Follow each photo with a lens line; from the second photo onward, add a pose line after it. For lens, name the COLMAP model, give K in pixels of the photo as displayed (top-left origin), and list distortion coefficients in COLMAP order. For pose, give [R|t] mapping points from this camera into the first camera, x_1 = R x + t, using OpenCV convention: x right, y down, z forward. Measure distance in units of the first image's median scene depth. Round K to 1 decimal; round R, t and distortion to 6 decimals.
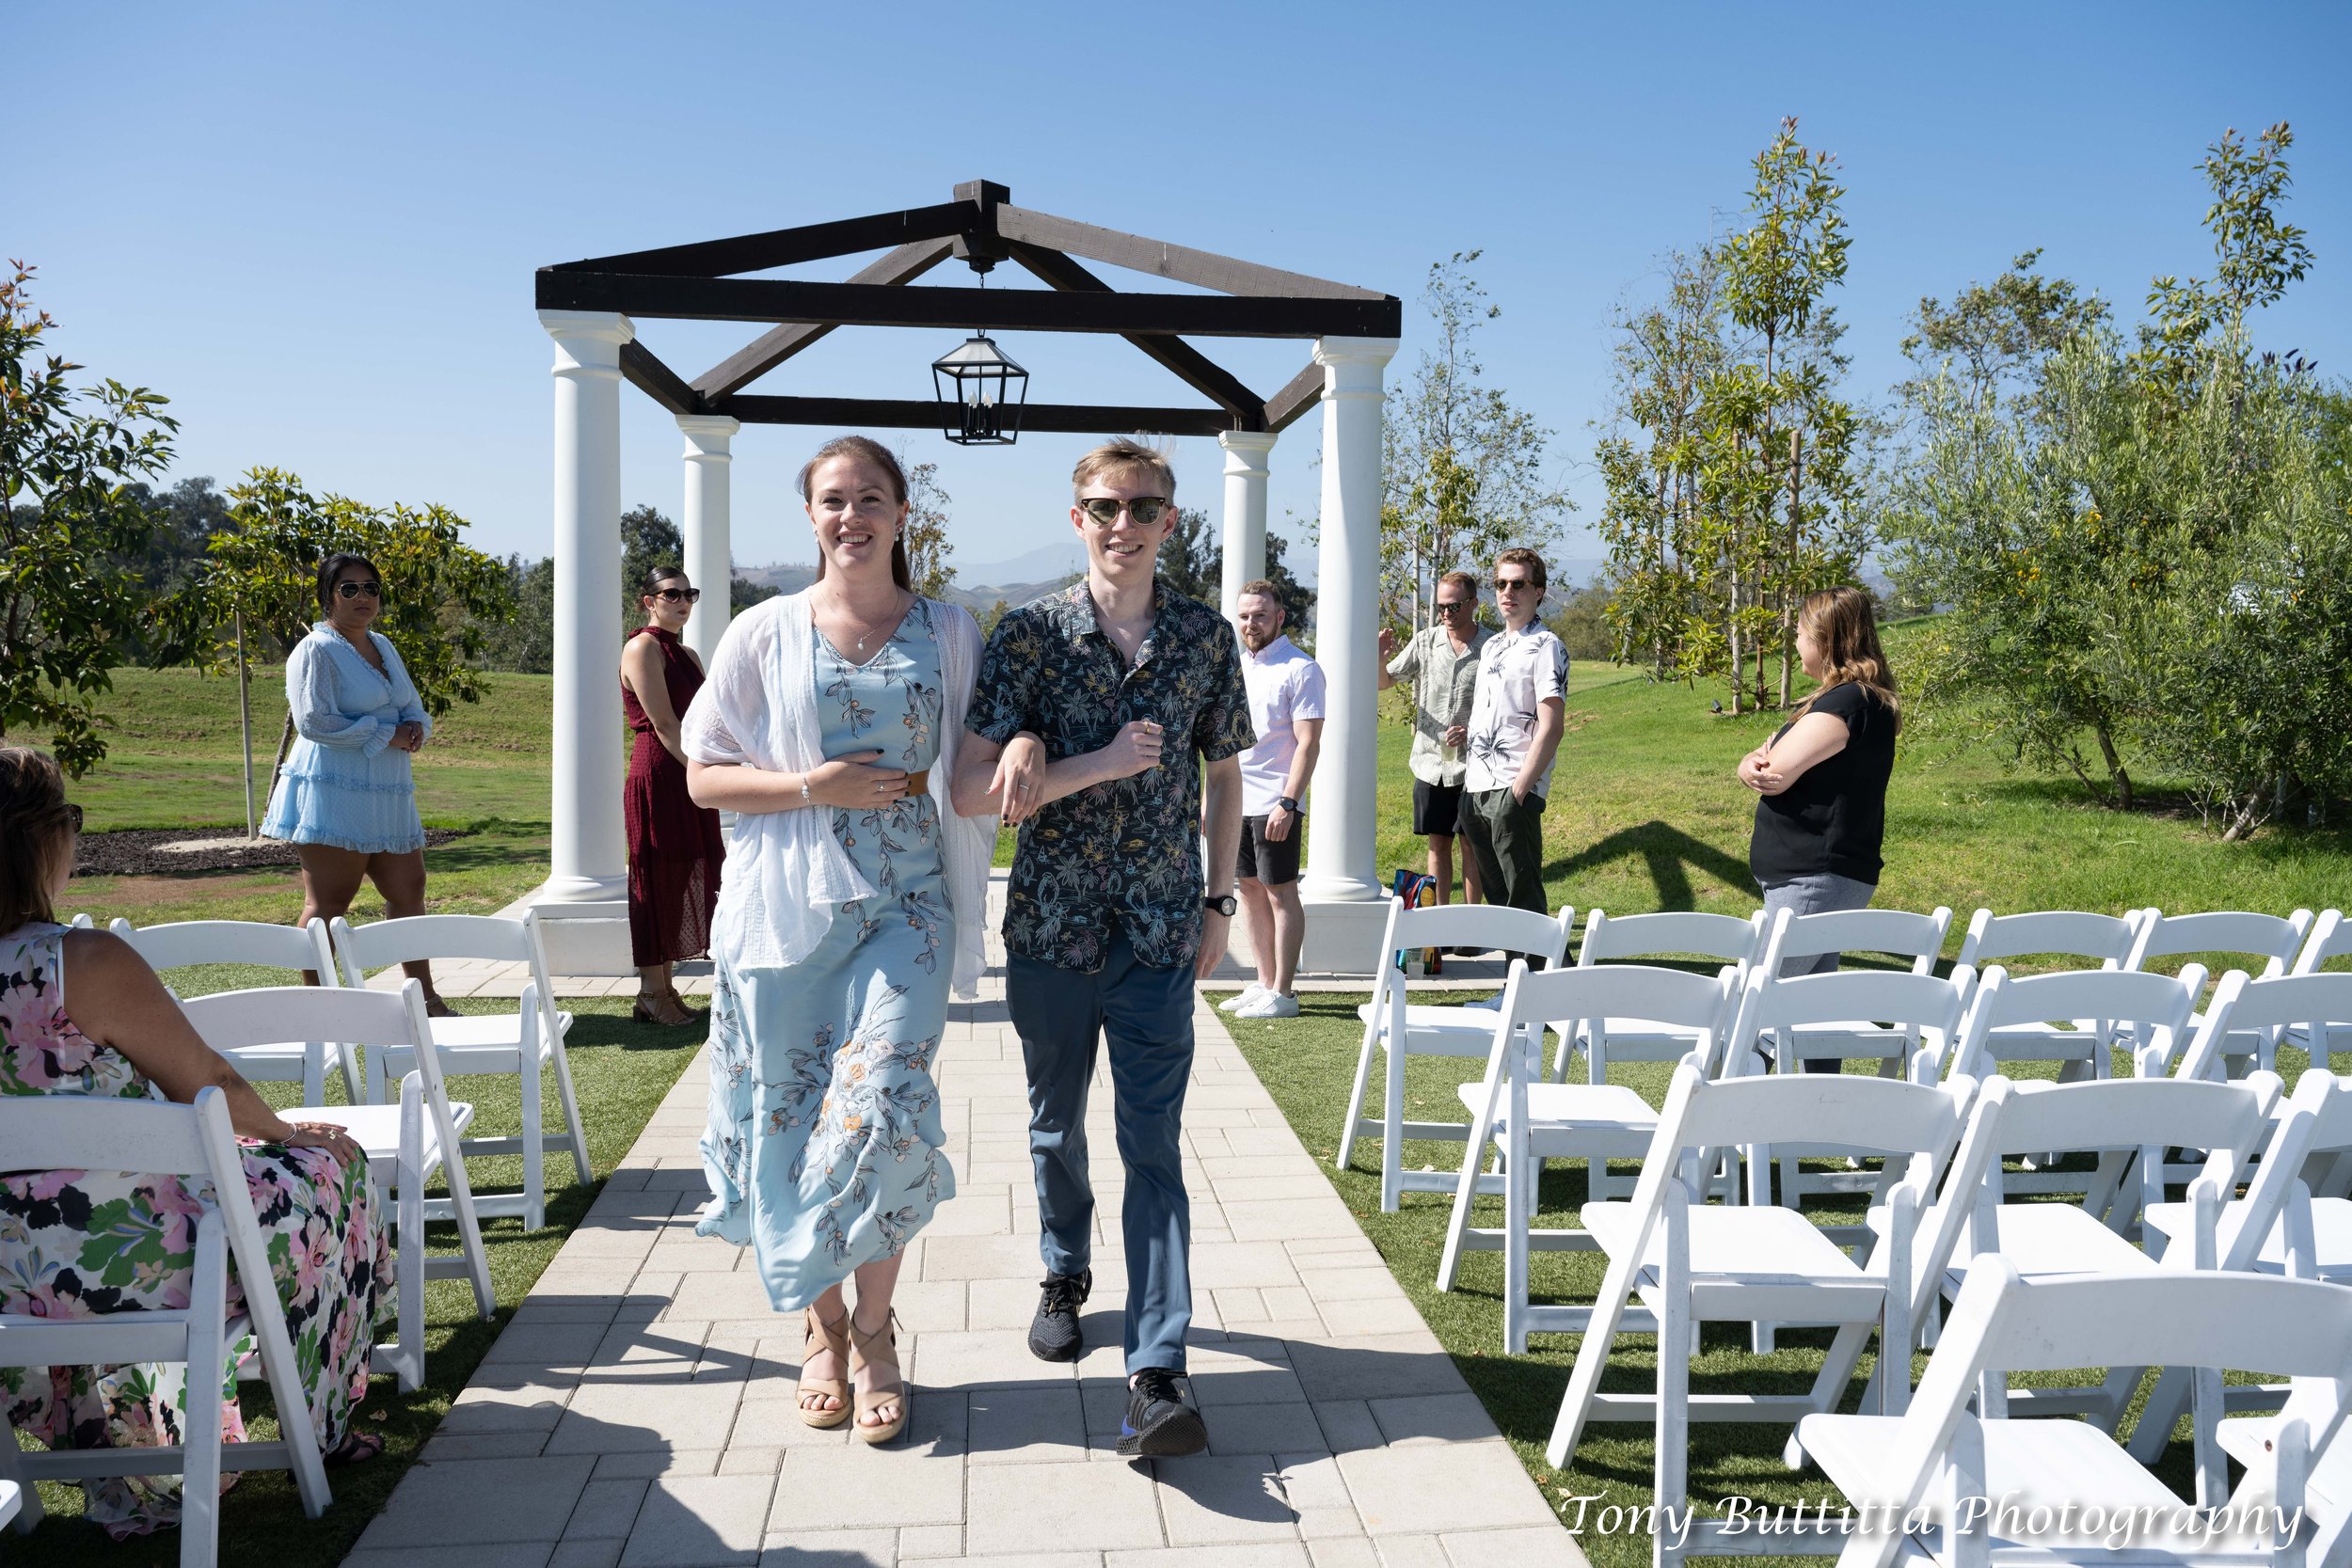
lens RADIAL K [[1829.2, 0, 1176.0], [0, 1829.2, 784.0], [0, 0, 1]] dist [-0.007480, 0.002728]
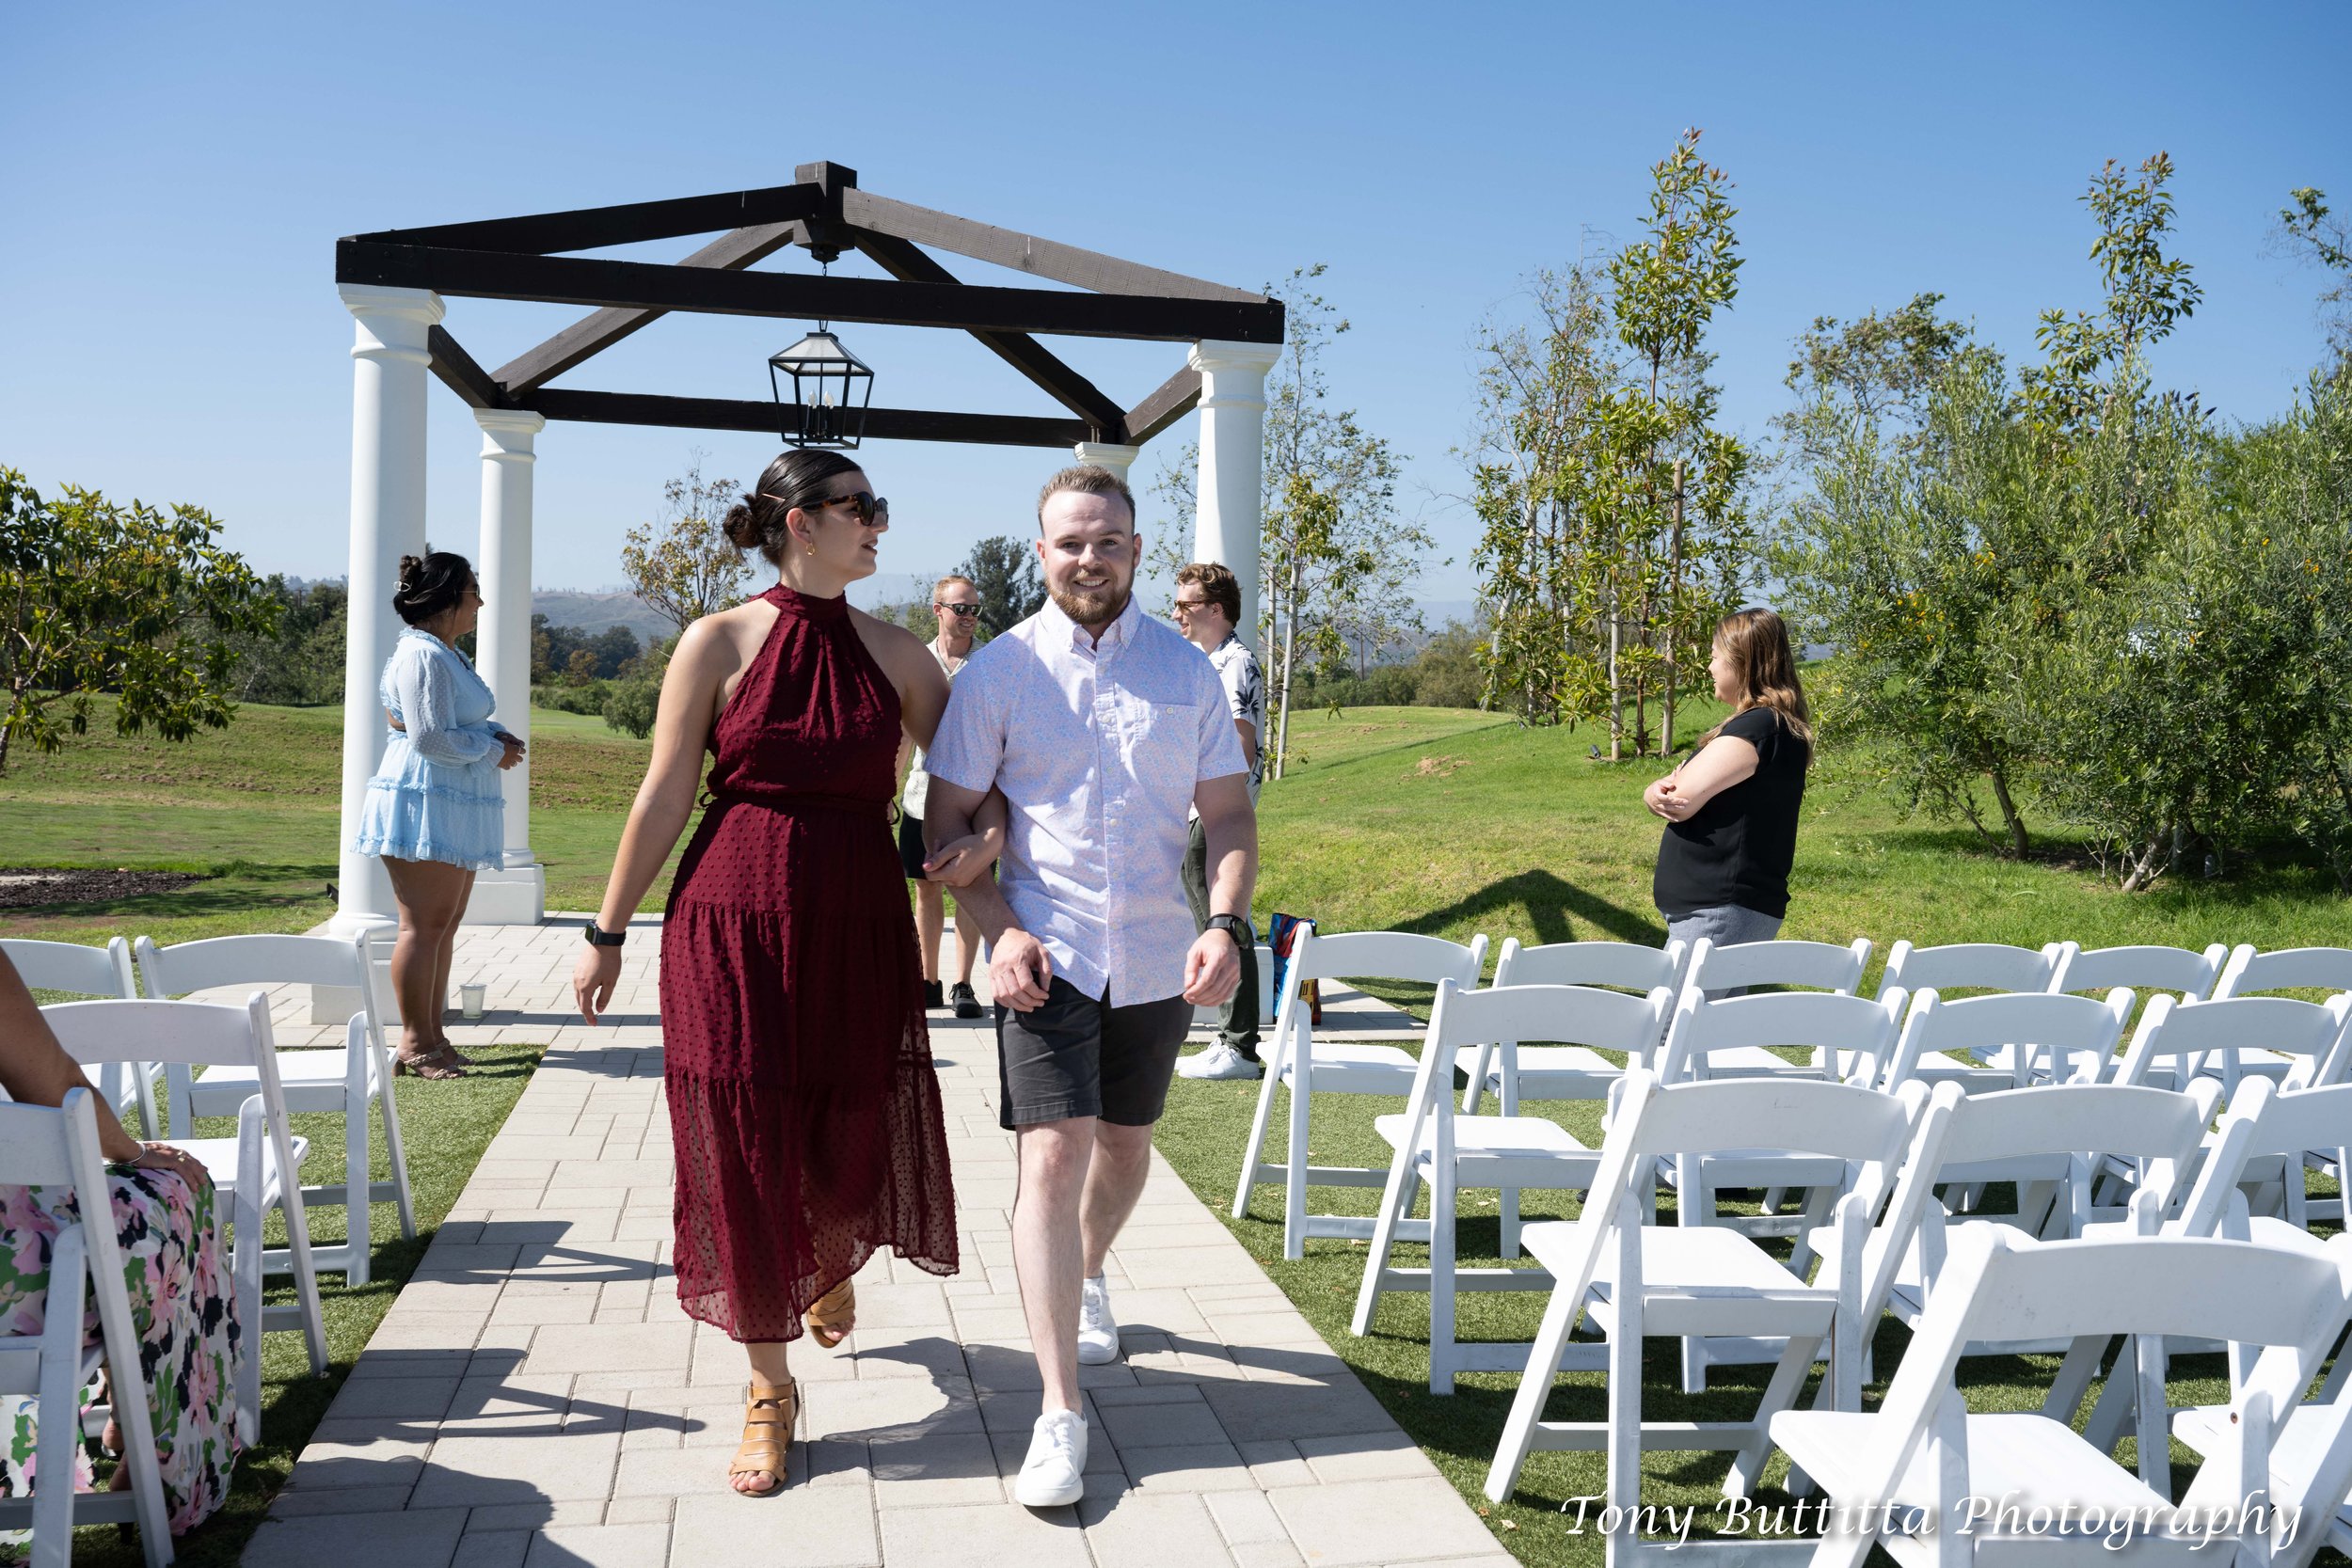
lens RADIAL K [[2018.3, 0, 1163.9], [0, 2018.3, 786.2], [0, 0, 1]] dist [-0.002208, -0.000704]
pose [[0.996306, 0.011424, 0.085112, -0.020095], [-0.009064, 0.999565, -0.028063, 0.010301], [-0.085396, 0.027188, 0.995976, -0.016387]]
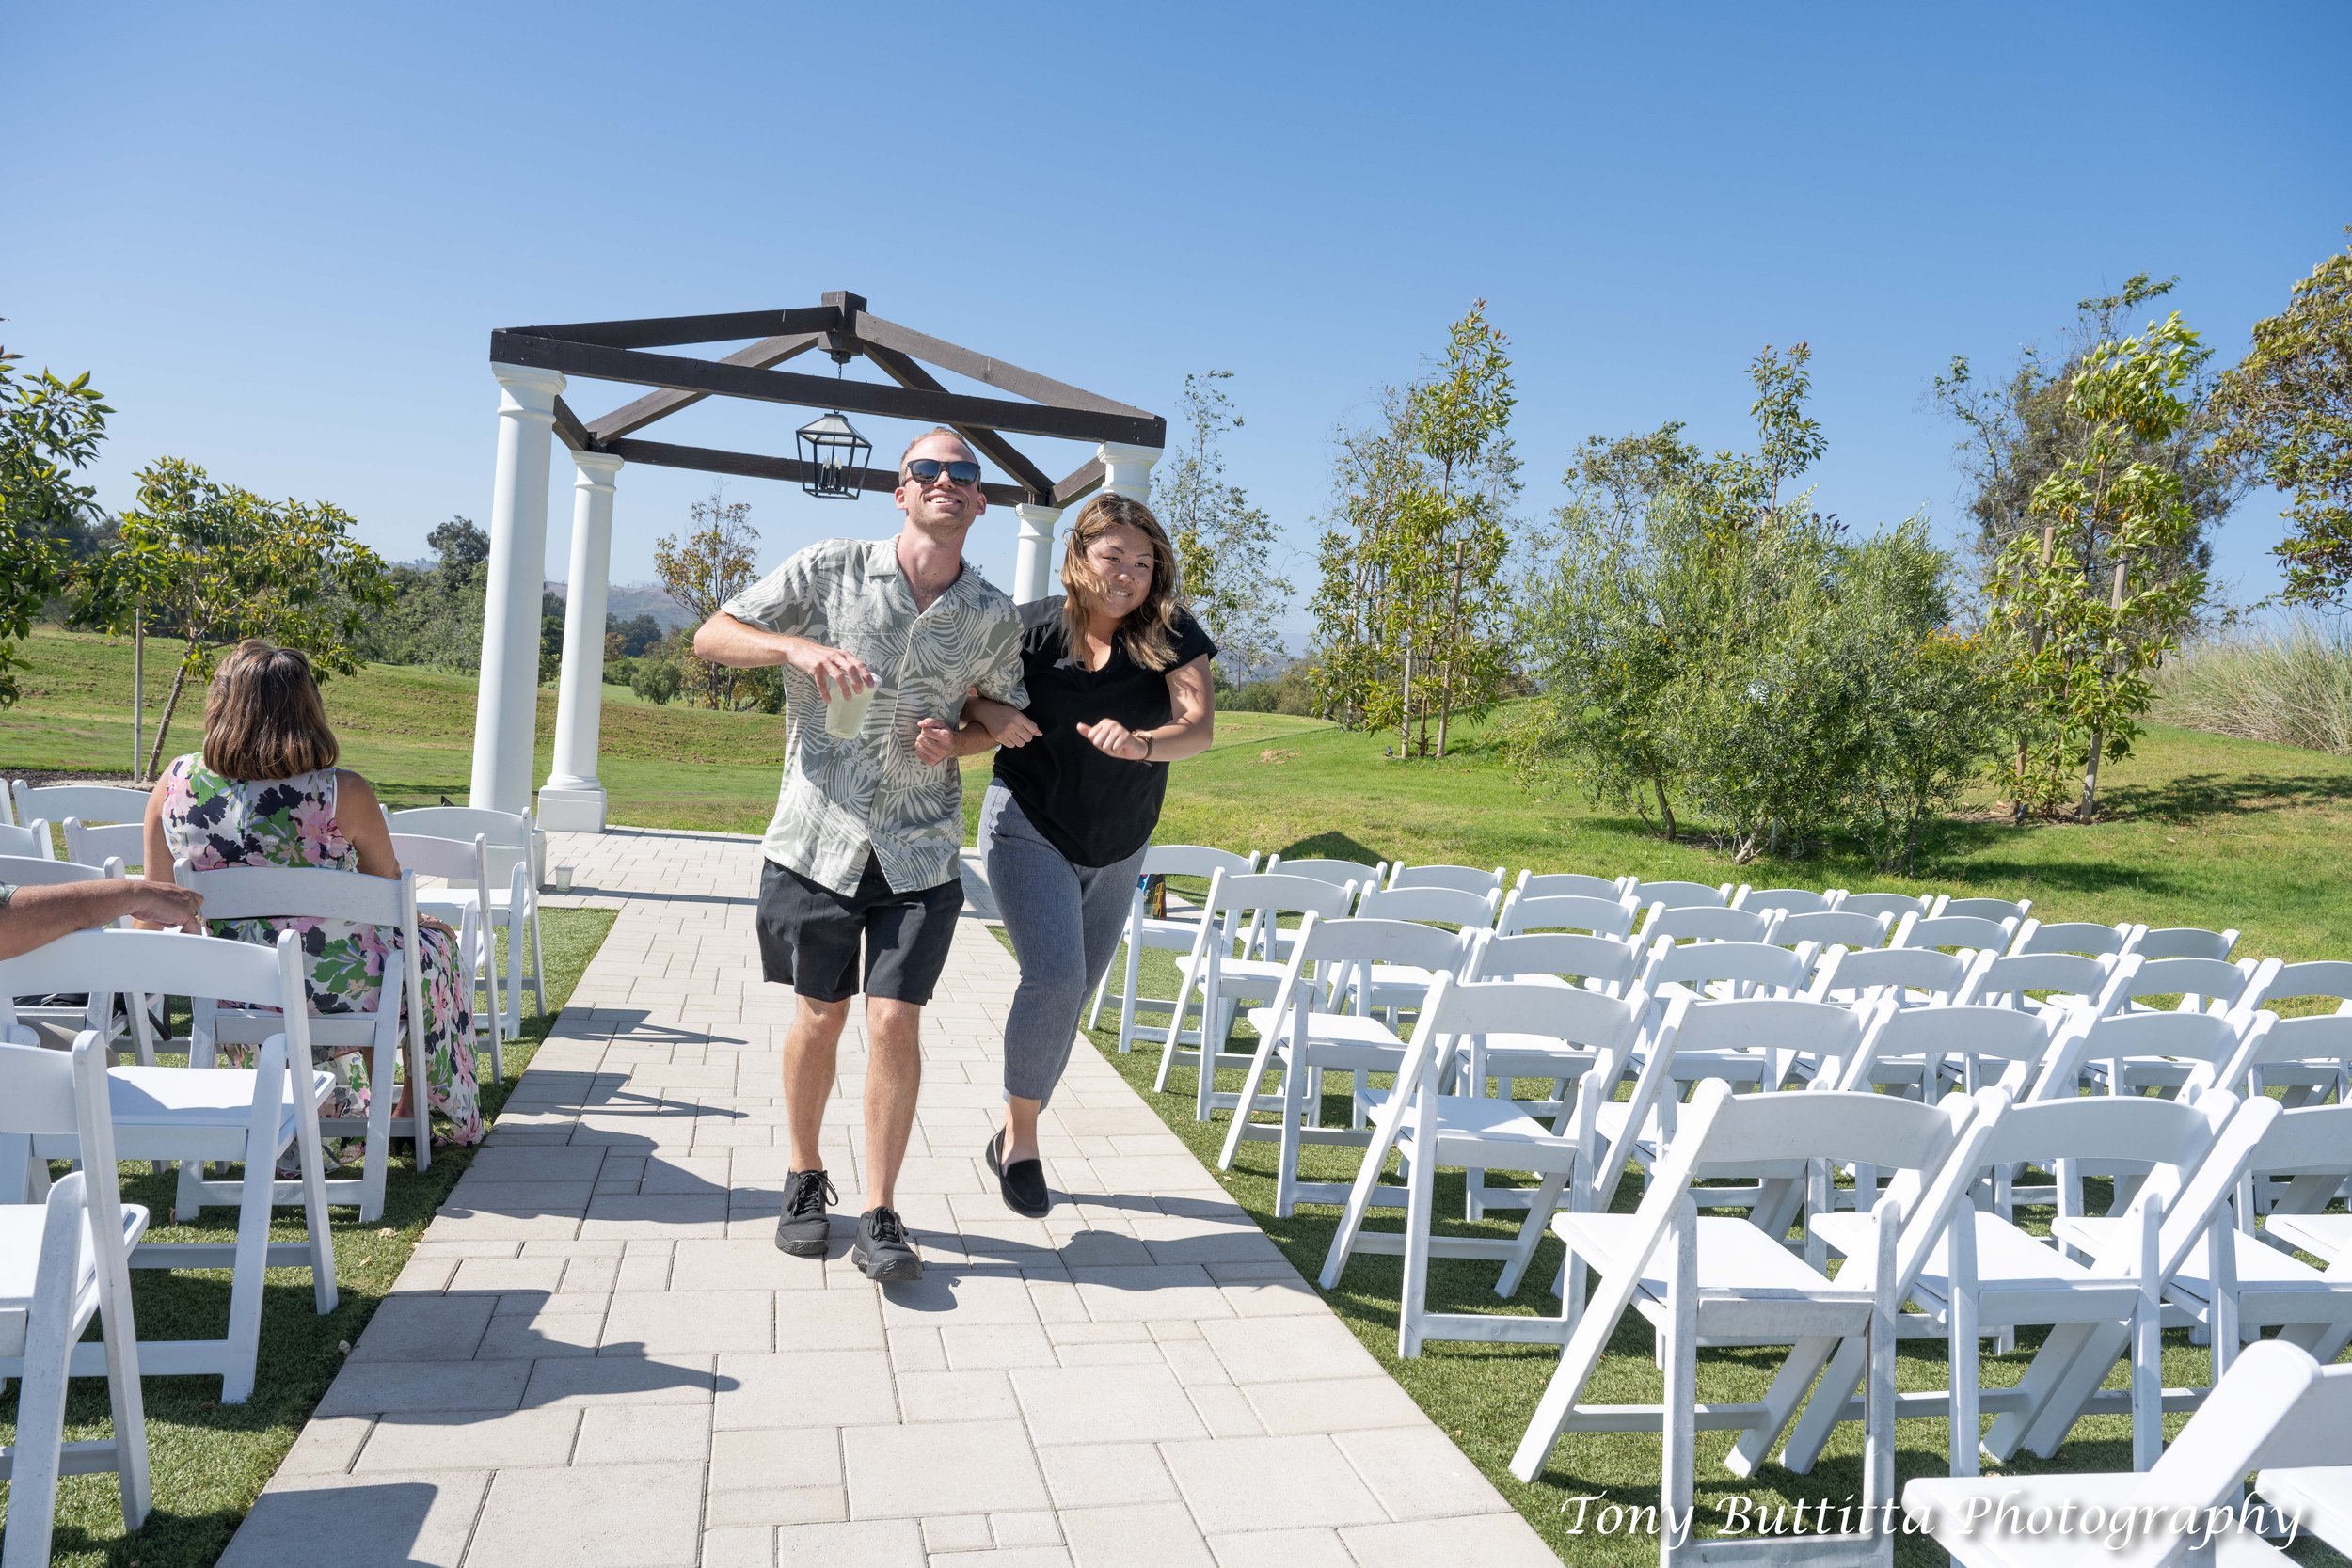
lens RADIAL K [[1595.5, 0, 1190.2], [0, 1595.5, 797.7], [0, 0, 1]] dist [0.000388, -0.000145]
pose [[0.985986, 0.061231, 0.155182, -0.020477], [-0.059883, 0.998116, -0.013352, 0.022015], [-0.155707, 0.003872, 0.987796, -0.132889]]
